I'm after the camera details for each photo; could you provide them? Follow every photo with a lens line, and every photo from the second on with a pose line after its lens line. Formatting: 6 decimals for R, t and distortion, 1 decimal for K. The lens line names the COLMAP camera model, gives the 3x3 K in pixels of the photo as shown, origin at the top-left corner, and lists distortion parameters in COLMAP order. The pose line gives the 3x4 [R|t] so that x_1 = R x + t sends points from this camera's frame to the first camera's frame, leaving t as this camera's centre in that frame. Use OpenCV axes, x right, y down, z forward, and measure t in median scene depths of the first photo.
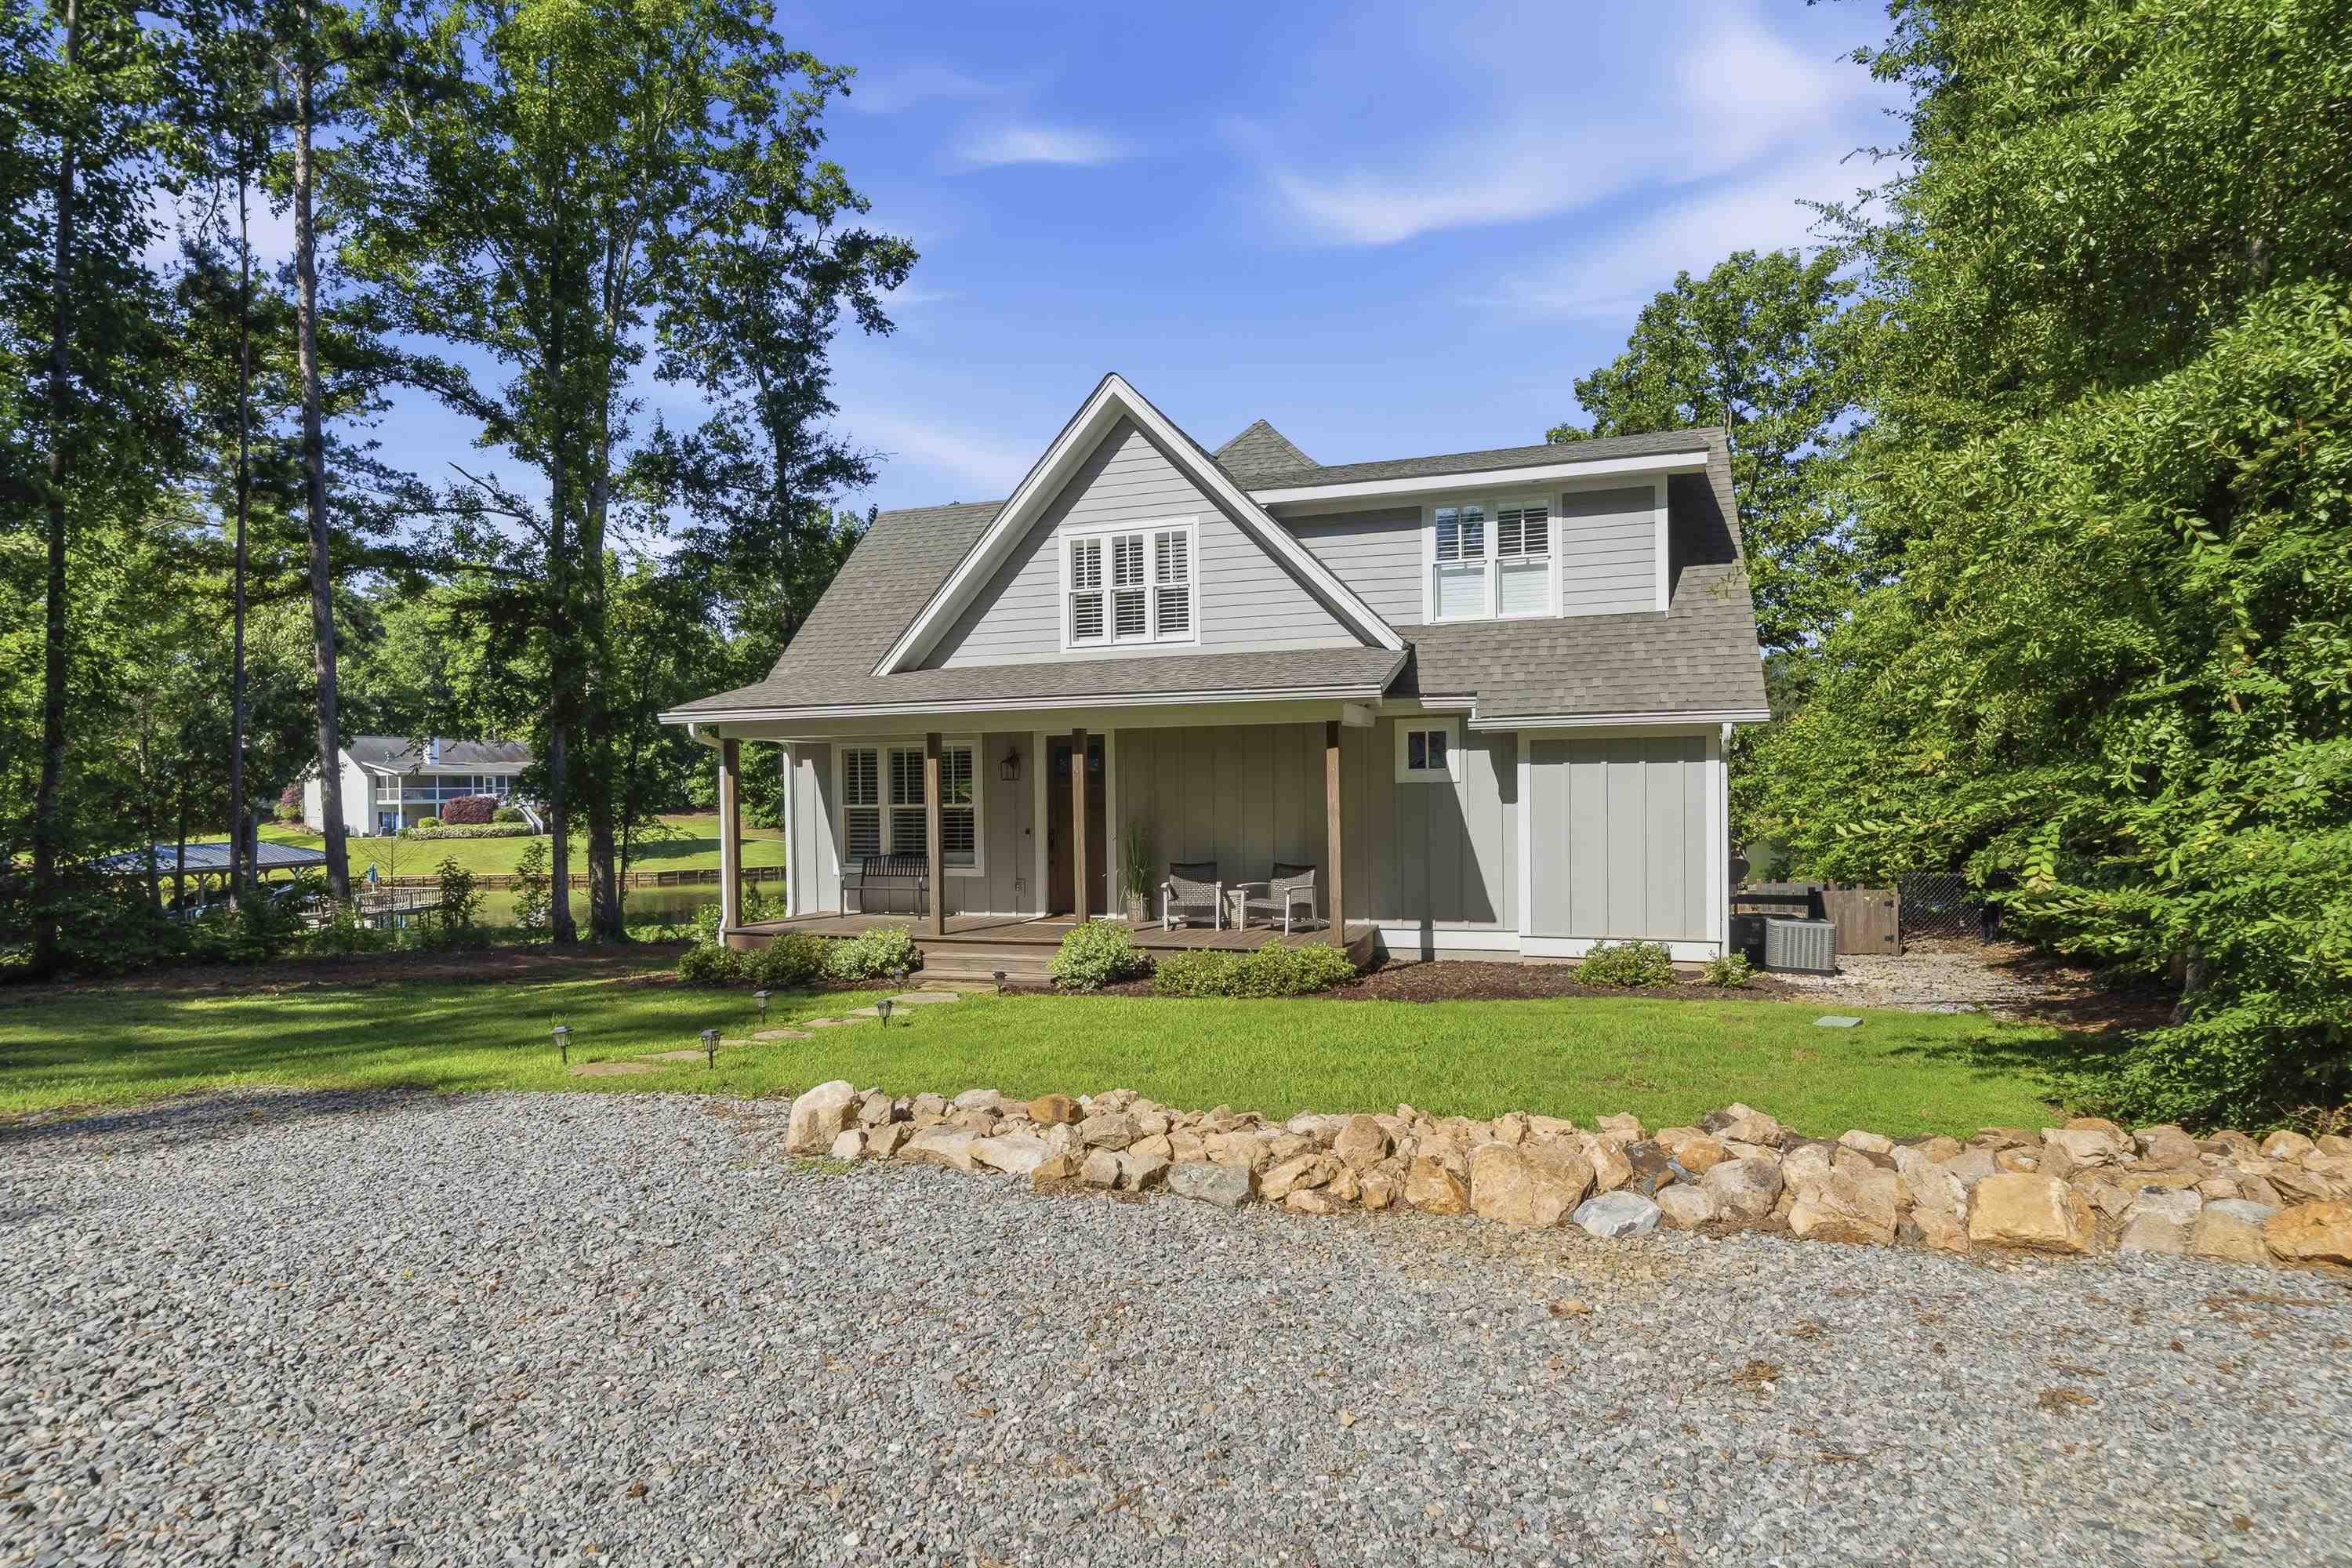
lens RADIAL K [[1212.2, 0, 1179.6], [0, 1212.2, 798.5], [0, 0, 1]] dist [0.000614, 0.000259]
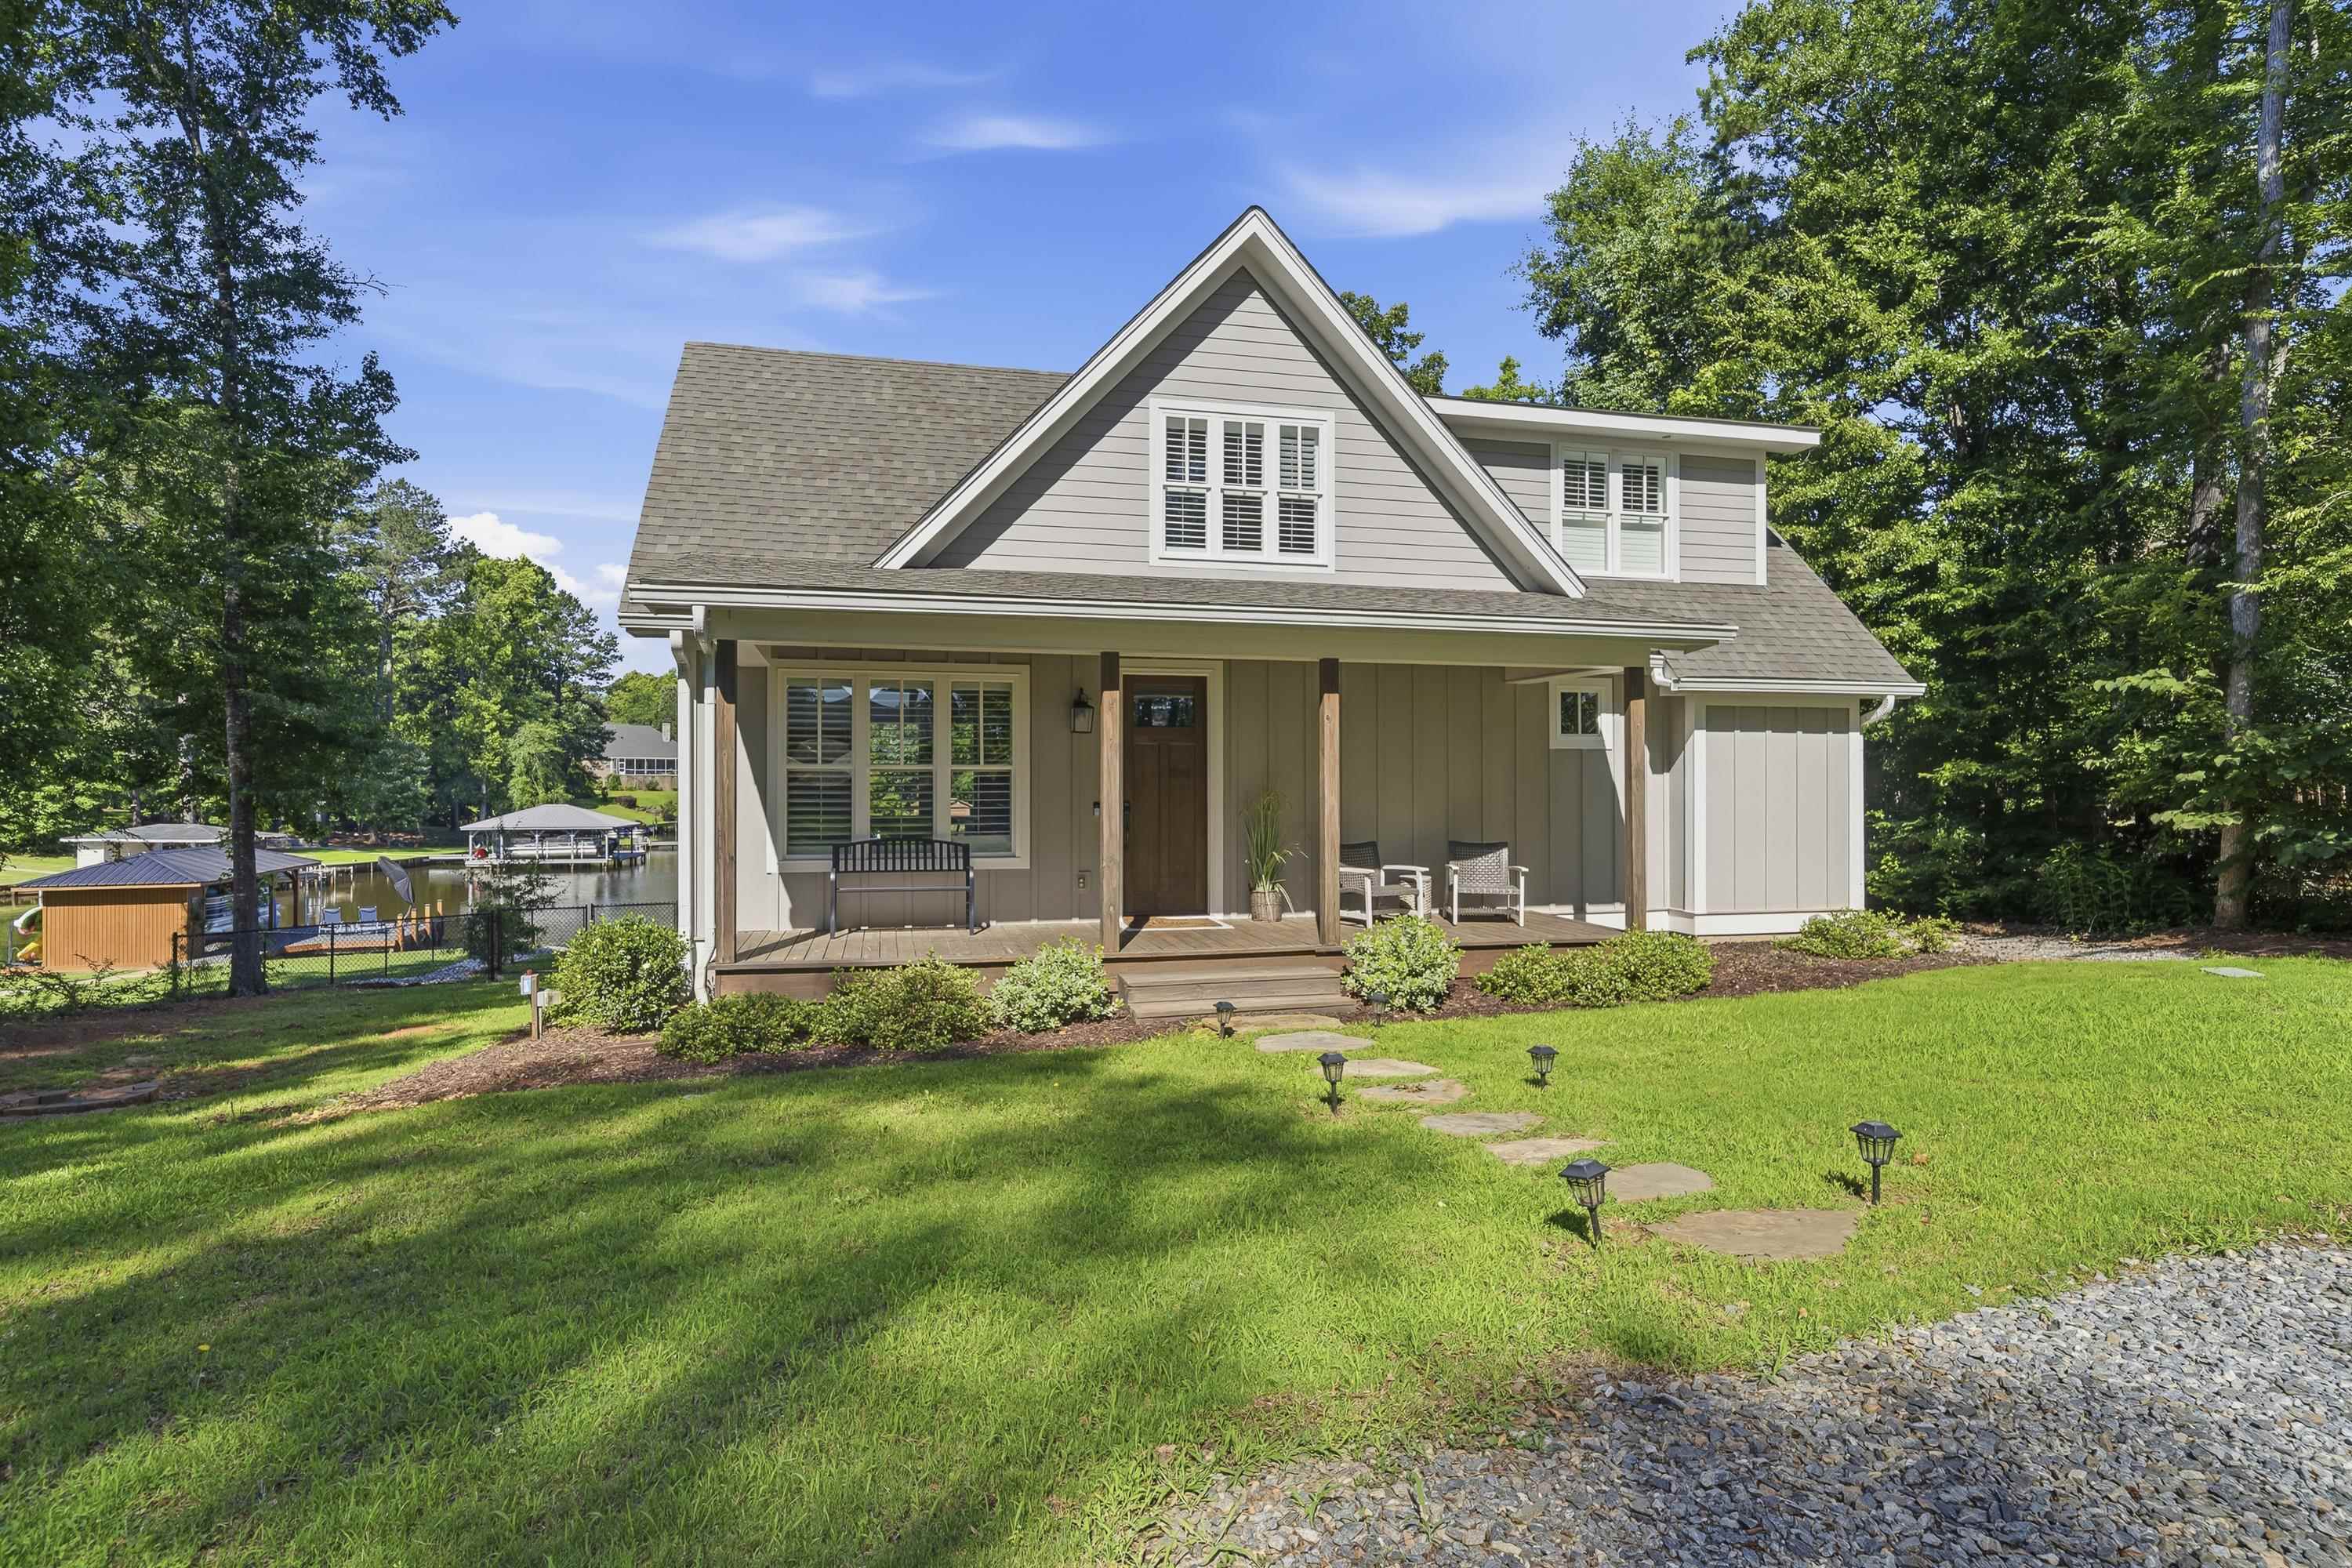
lens RADIAL K [[1203.5, 0, 1189.0], [0, 1203.5, 775.6], [0, 0, 1]] dist [0.003584, -0.000758]
pose [[0.841295, 0.019649, 0.540220, -0.483890], [-0.006270, 0.999627, -0.026595, 0.029364], [-0.540541, 0.018987, 0.841104, 0.376915]]
